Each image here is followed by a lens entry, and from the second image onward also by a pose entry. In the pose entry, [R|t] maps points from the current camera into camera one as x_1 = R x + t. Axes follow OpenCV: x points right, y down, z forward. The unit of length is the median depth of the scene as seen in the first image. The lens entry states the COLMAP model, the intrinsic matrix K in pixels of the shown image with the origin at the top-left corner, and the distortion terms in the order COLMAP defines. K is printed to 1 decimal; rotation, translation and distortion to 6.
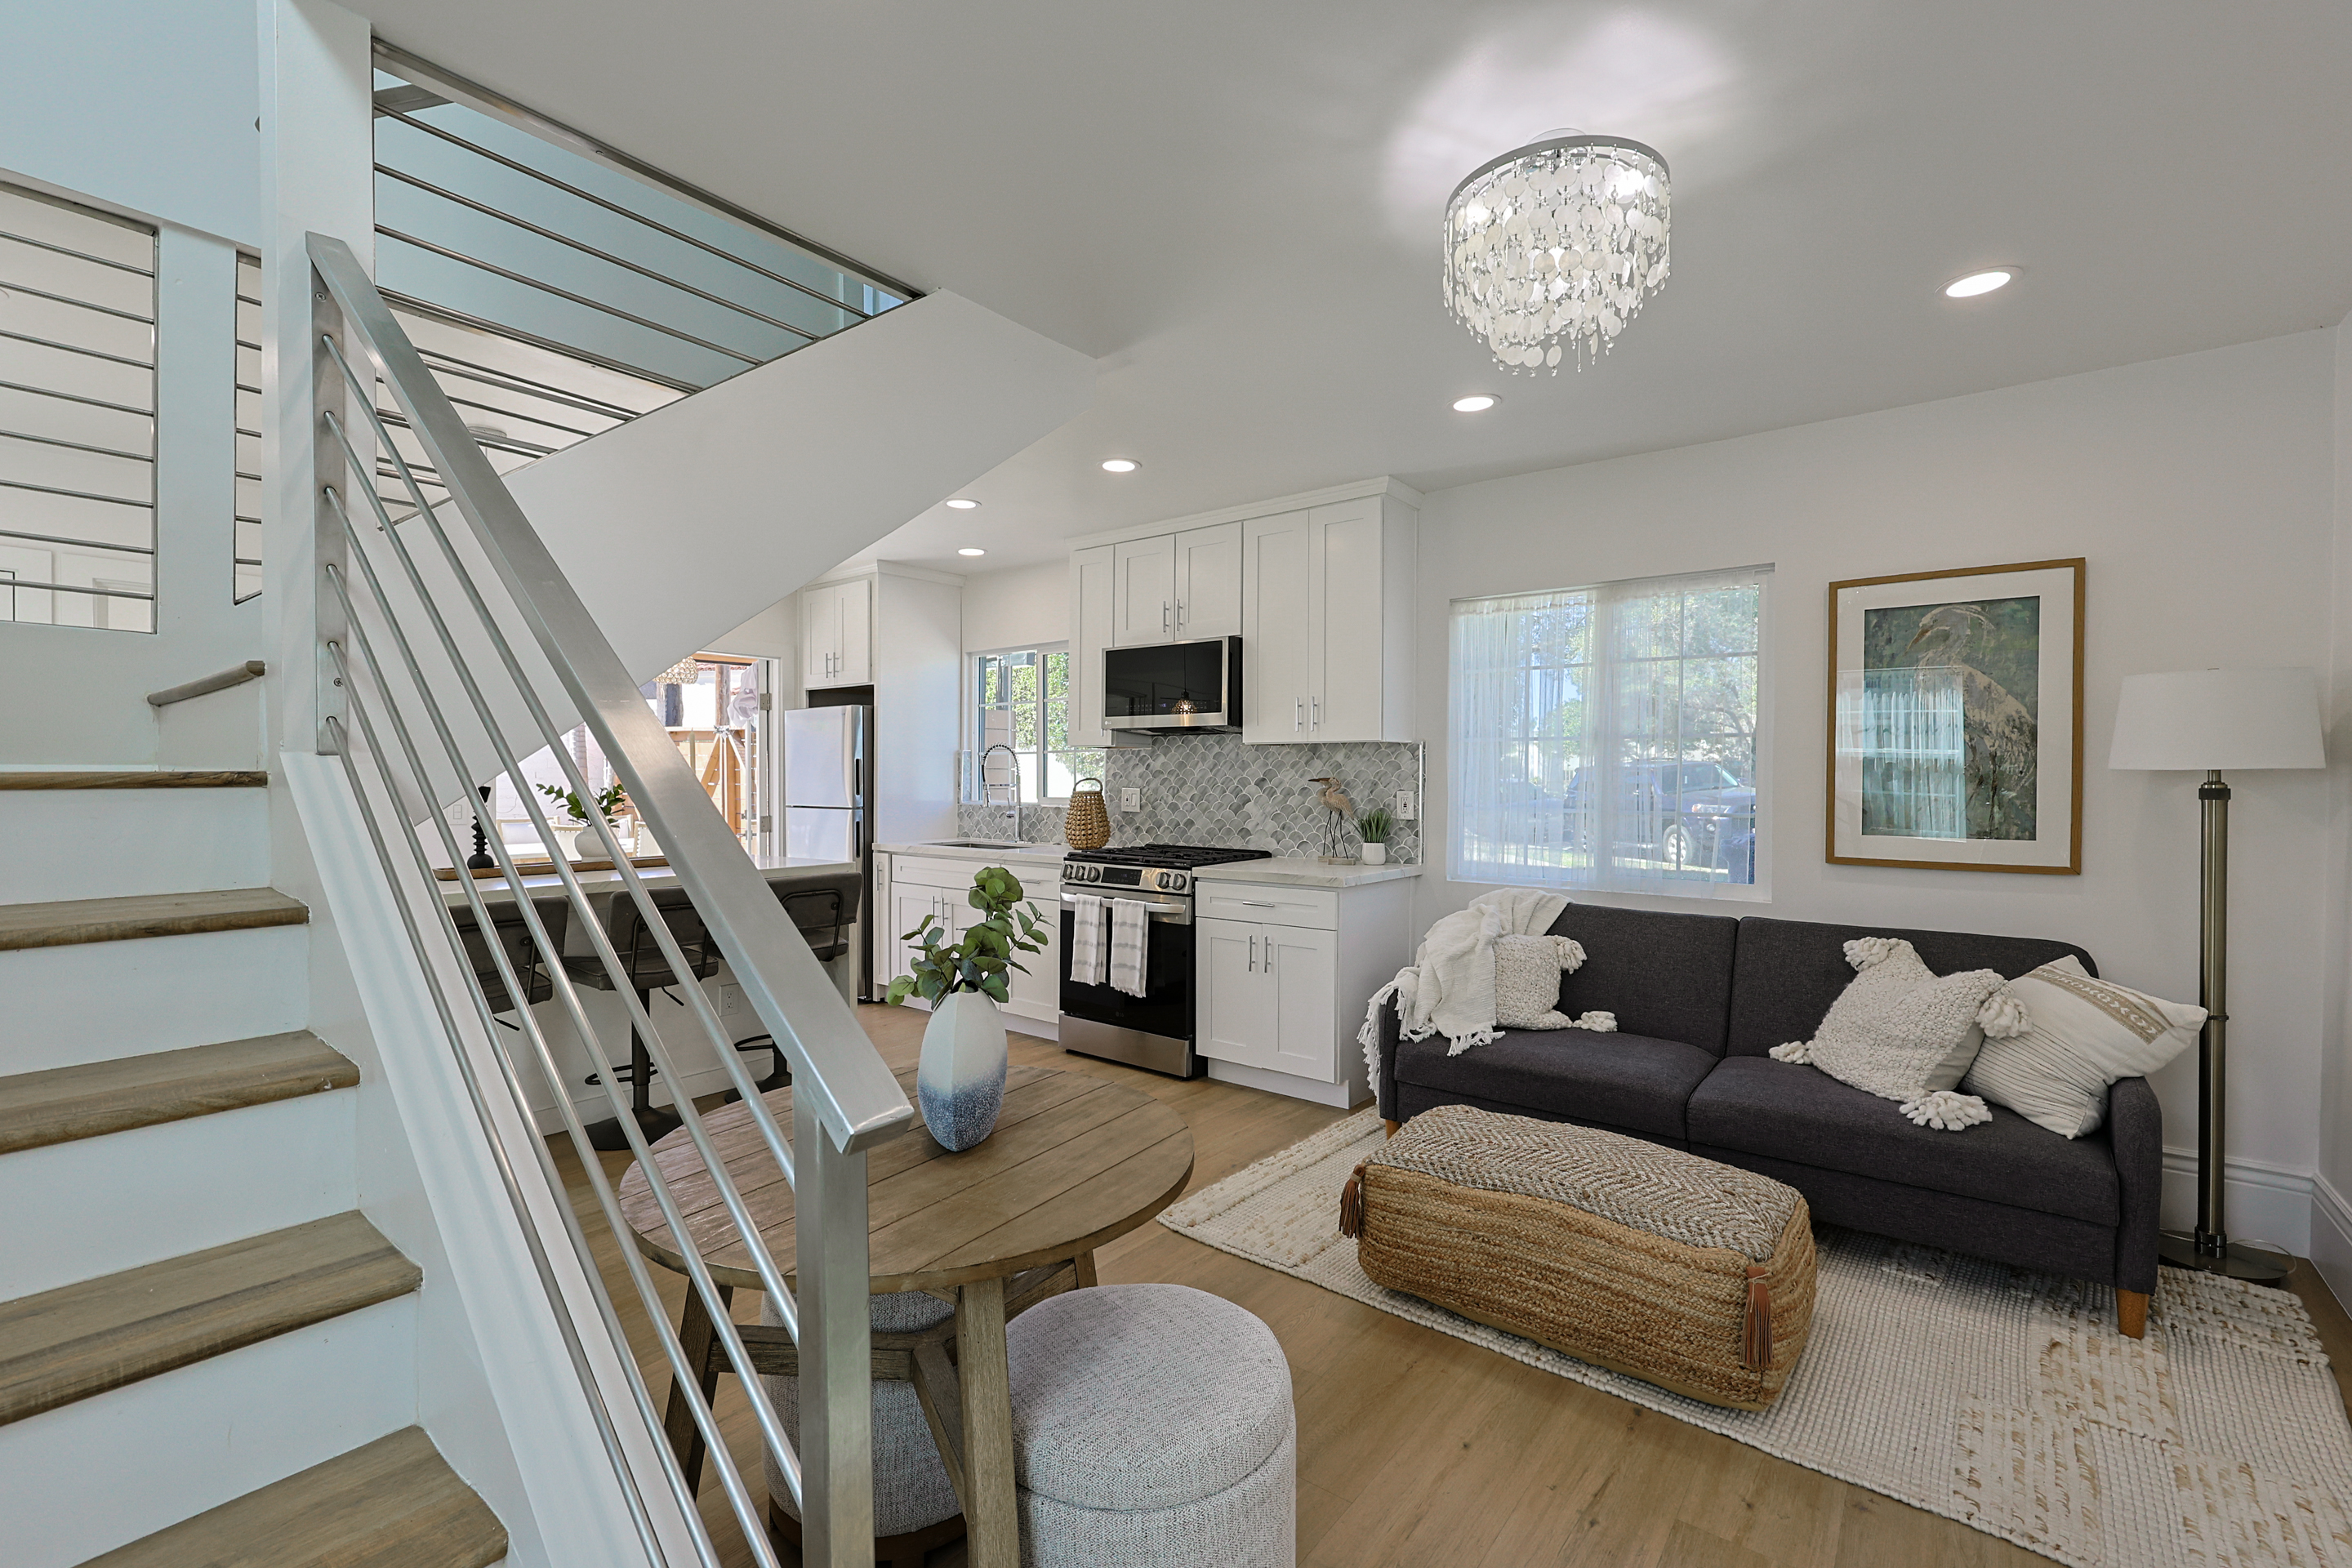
lens RADIAL K [[1030.6, 0, 1176.0], [0, 1030.6, 784.0], [0, 0, 1]] dist [-0.000918, 0.000015]
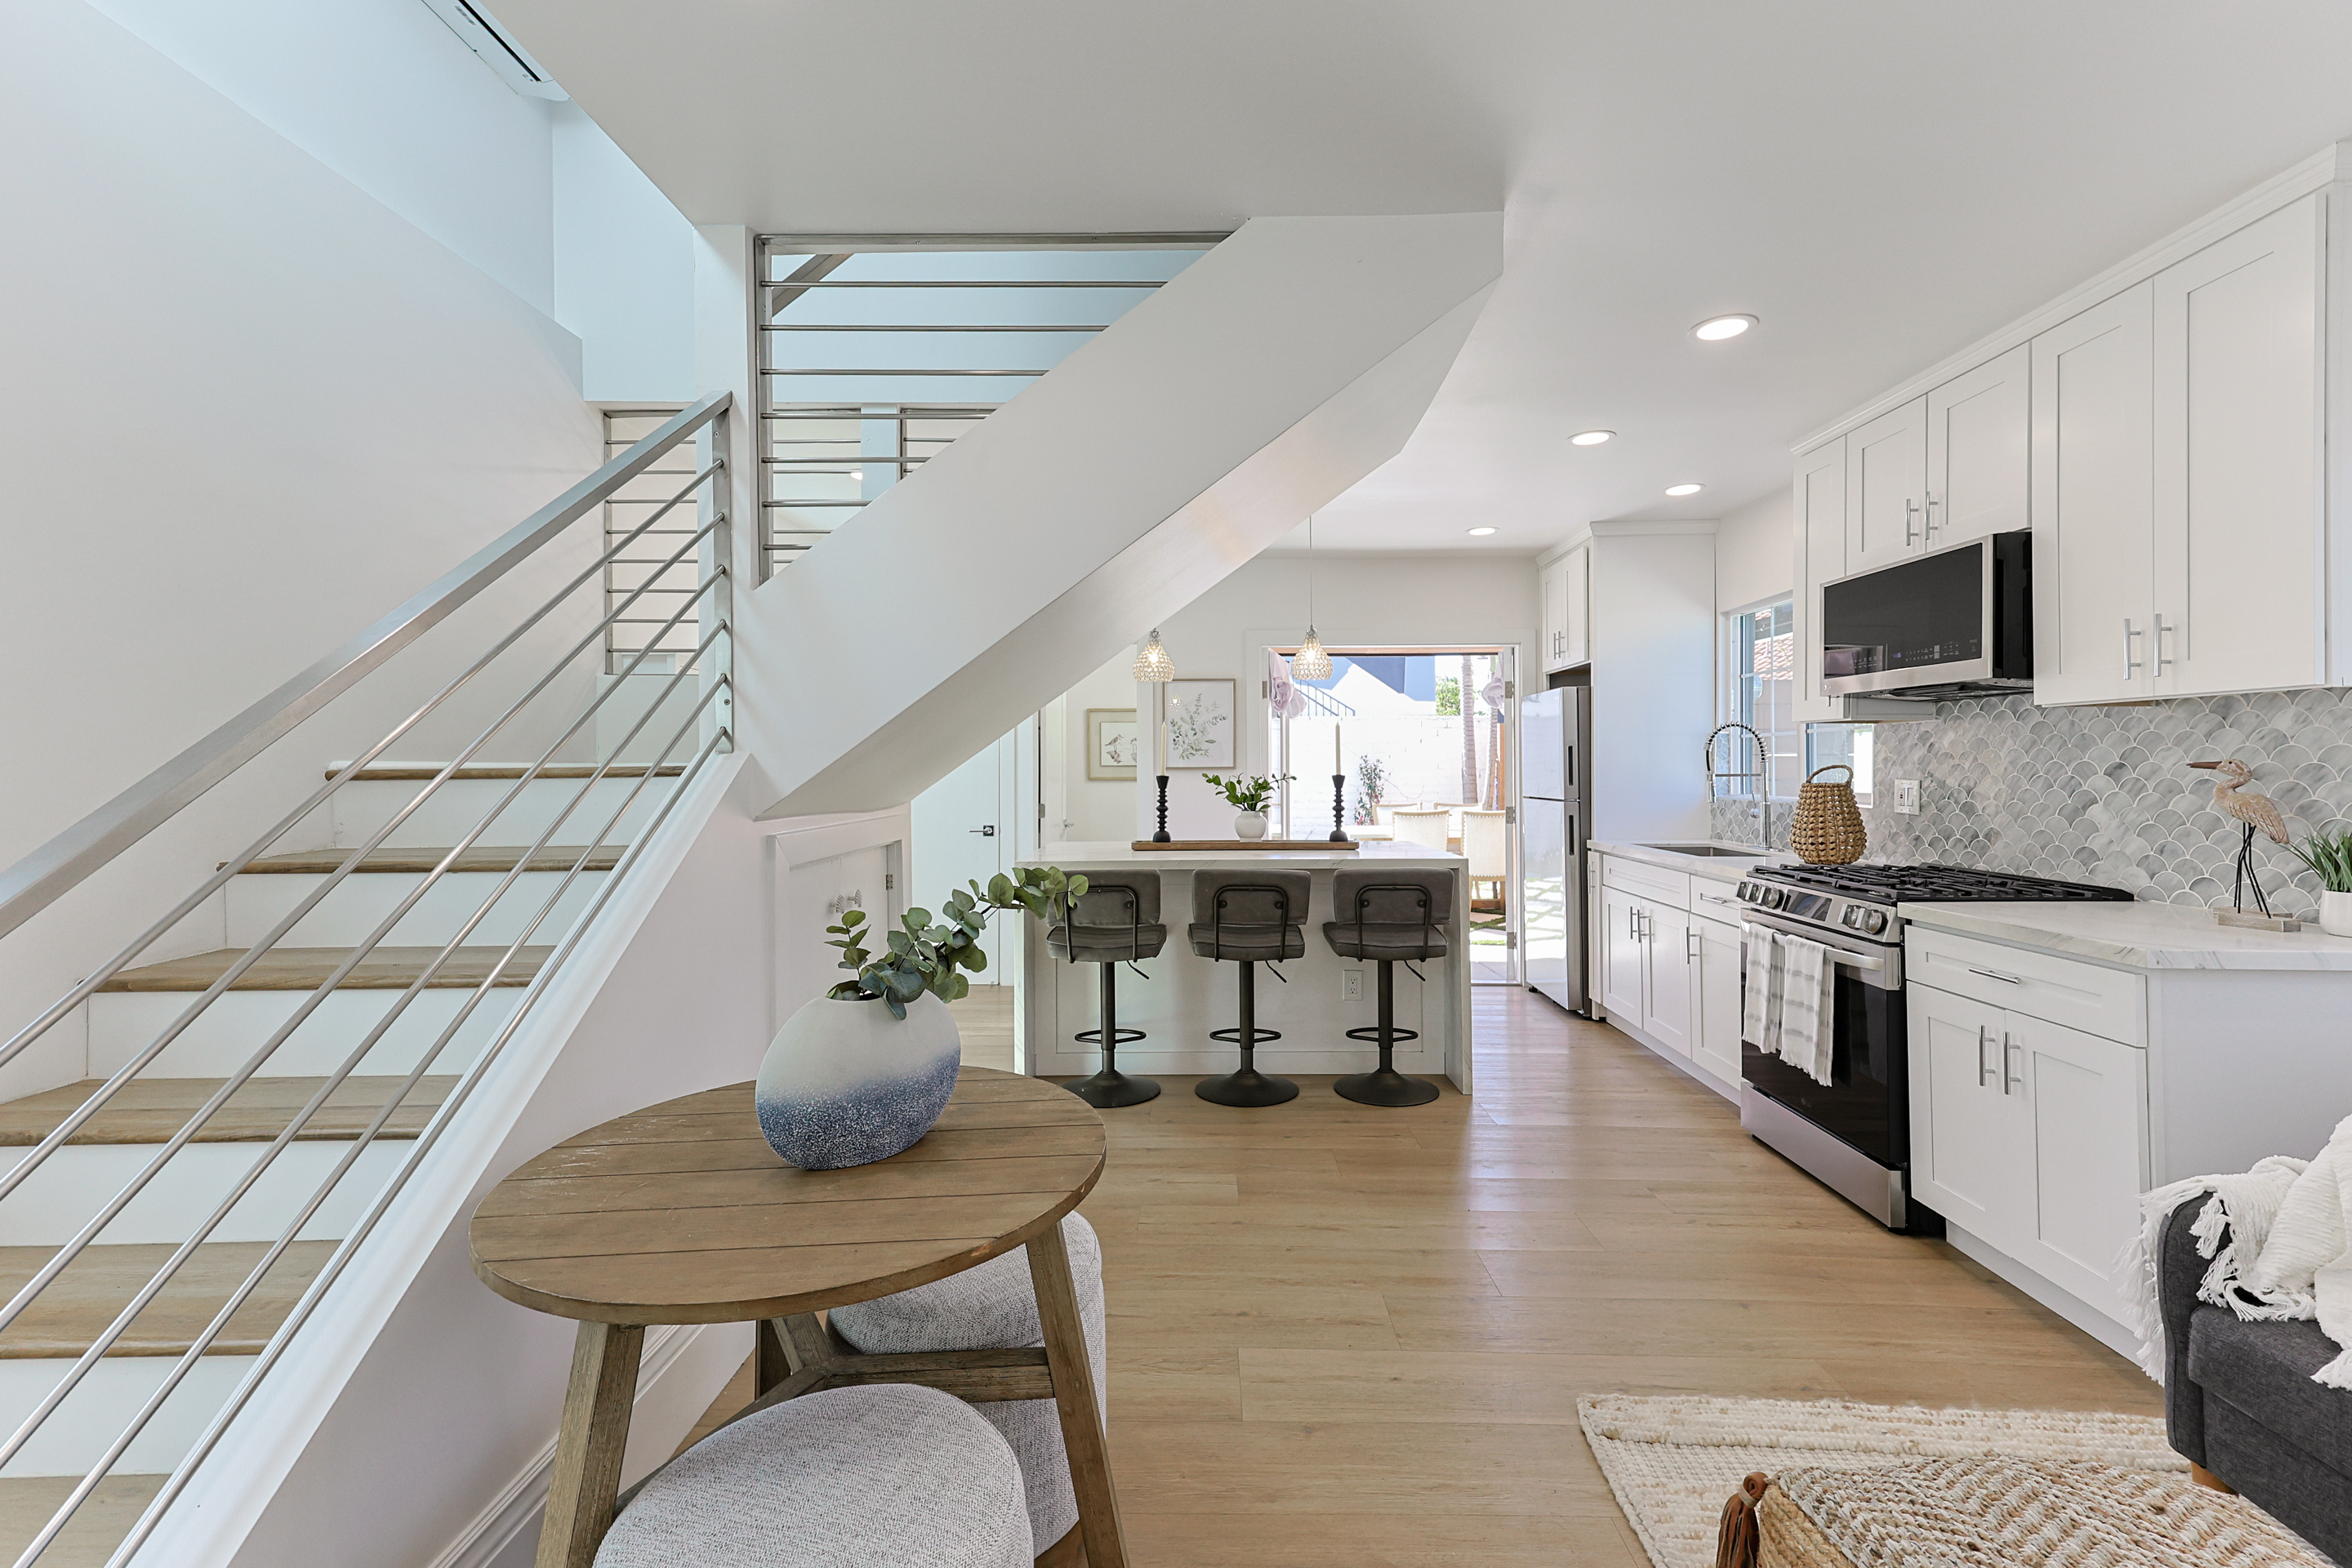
lens RADIAL K [[1004.6, 0, 1166.9], [0, 1004.6, 758.4], [0, 0, 1]] dist [0.000715, 0.008121]
pose [[0.593824, -0.012448, -0.804499, 0.253272], [-0.000582, 0.999873, -0.015901, 0.000979], [0.804595, 0.009911, 0.593742, 0.255295]]
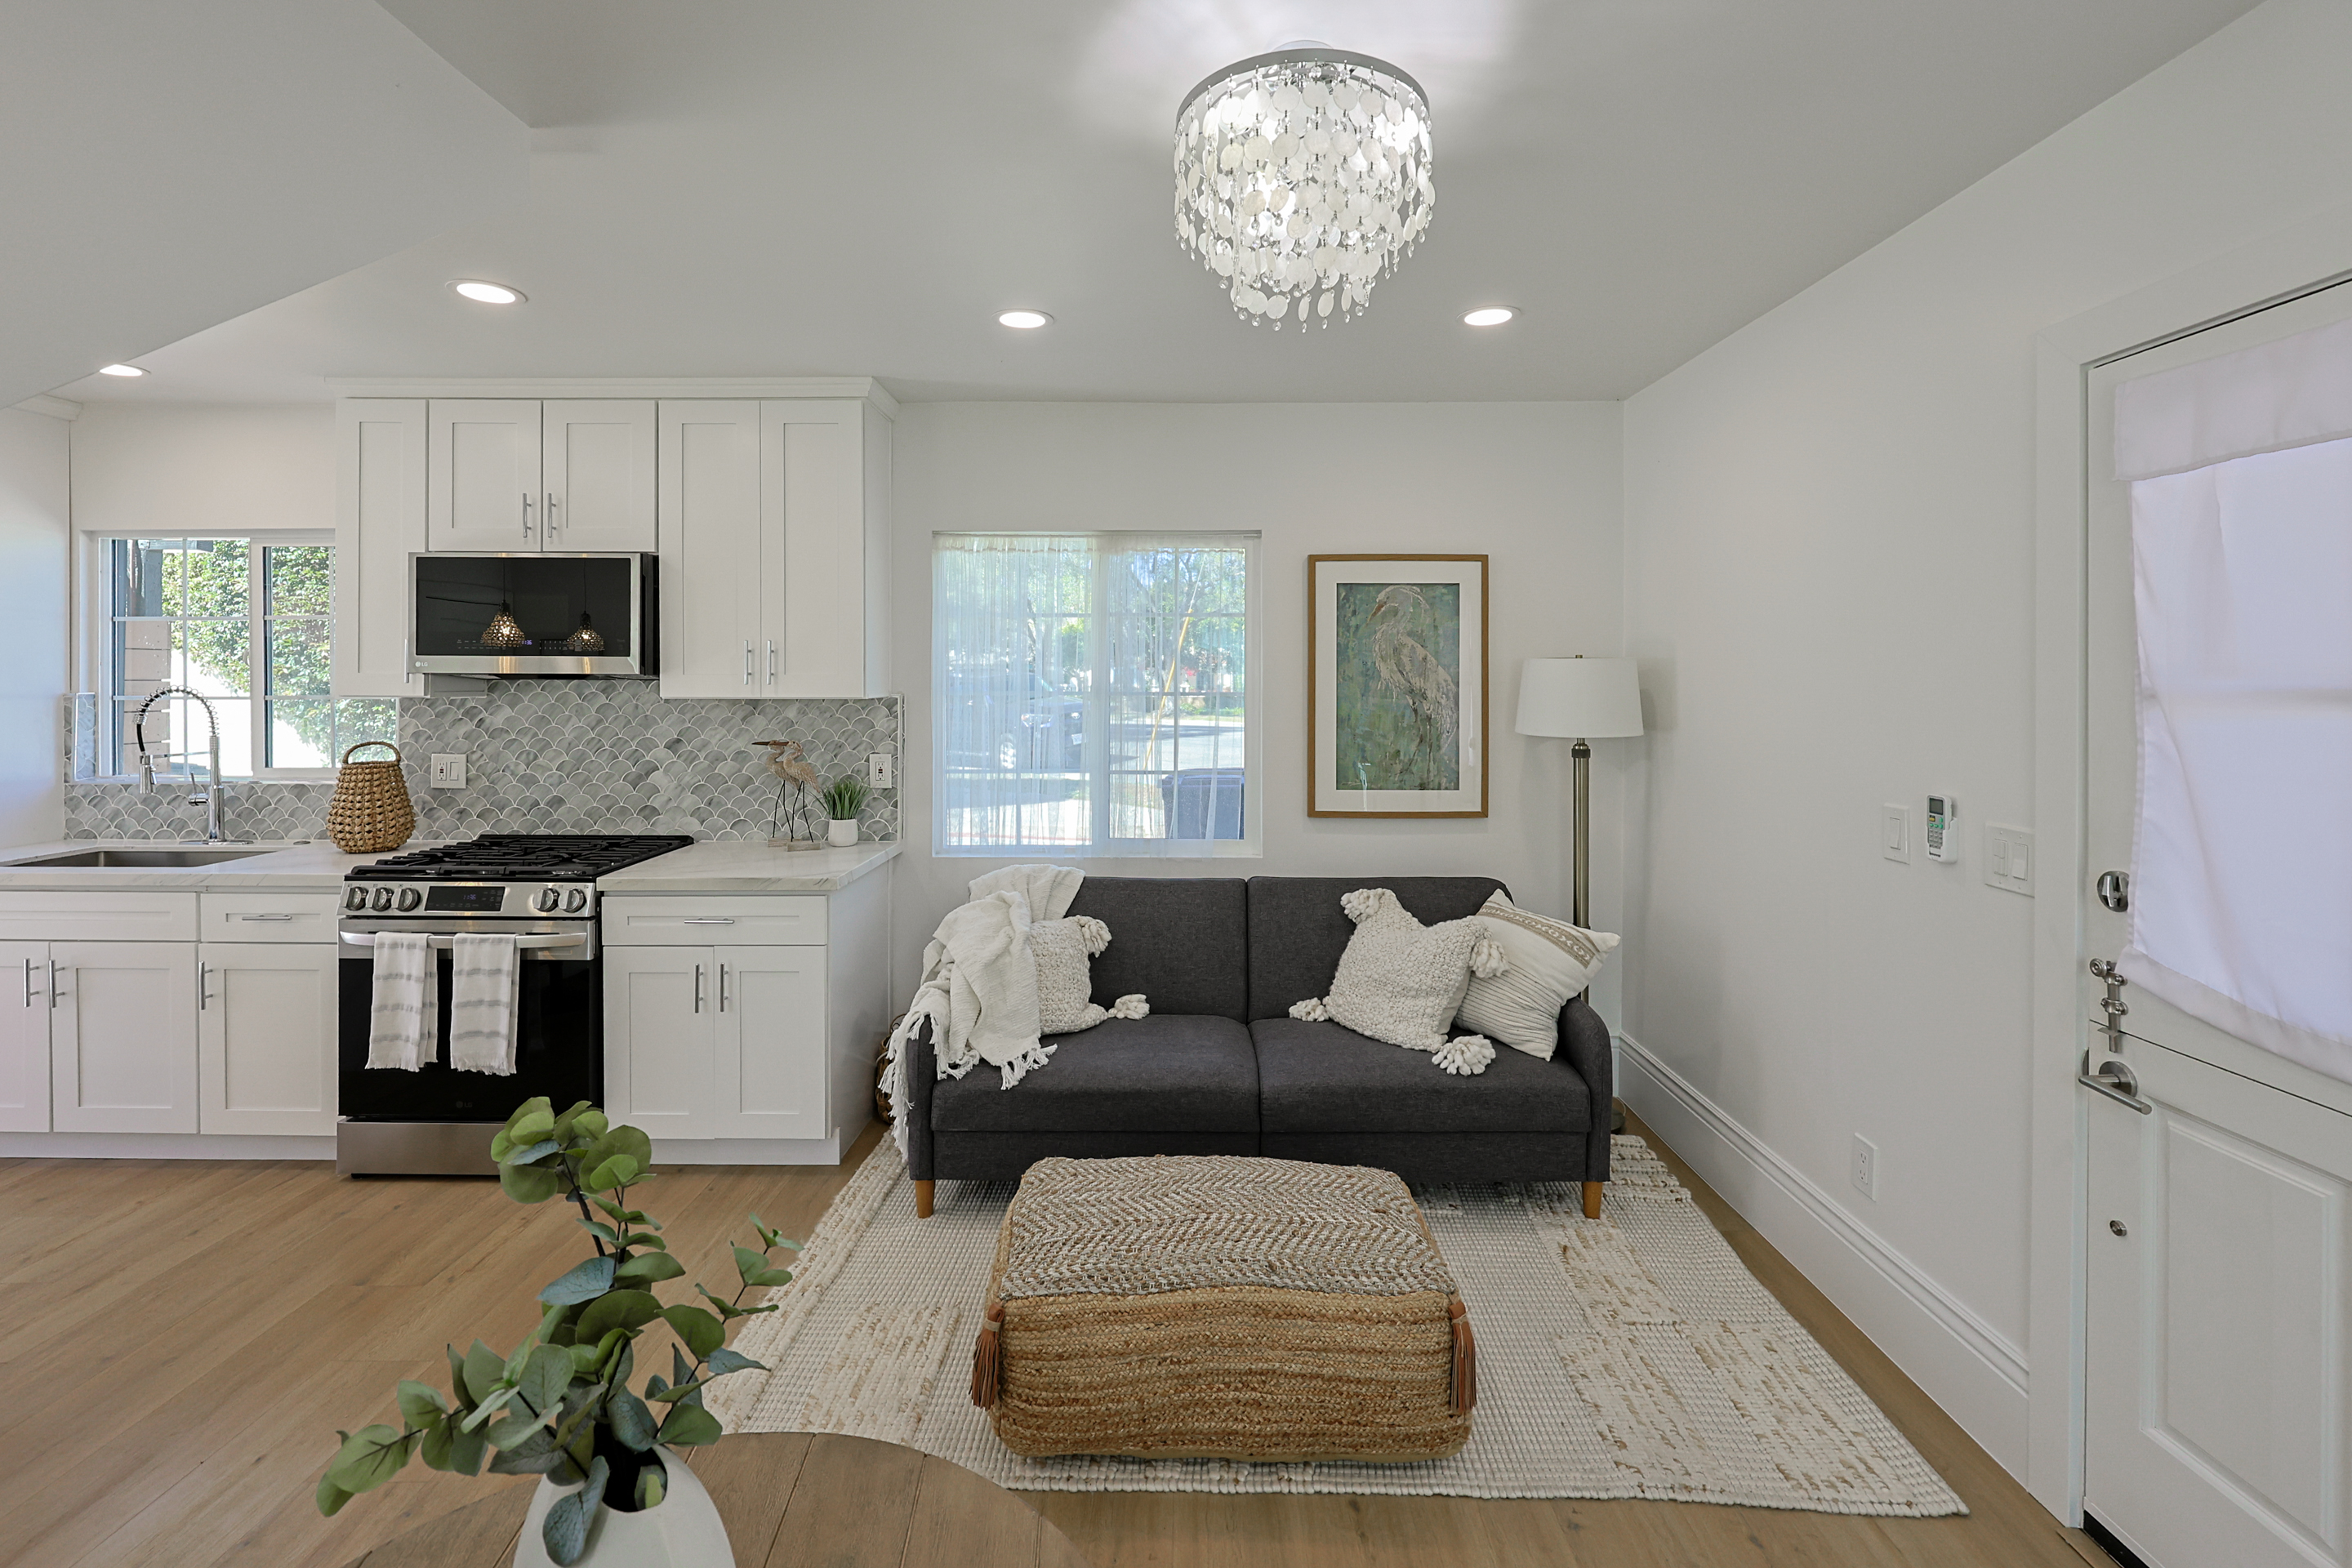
lens RADIAL K [[1039.5, 0, 1183.5], [0, 1039.5, 681.3], [0, 0, 1]] dist [-0.000046, 0.000012]
pose [[0.785534, -0.006267, 0.618787, -0.109223], [0.006173, 0.999978, 0.002292, -0.053879], [-0.618788, 0.002020, 0.785556, 0.185843]]
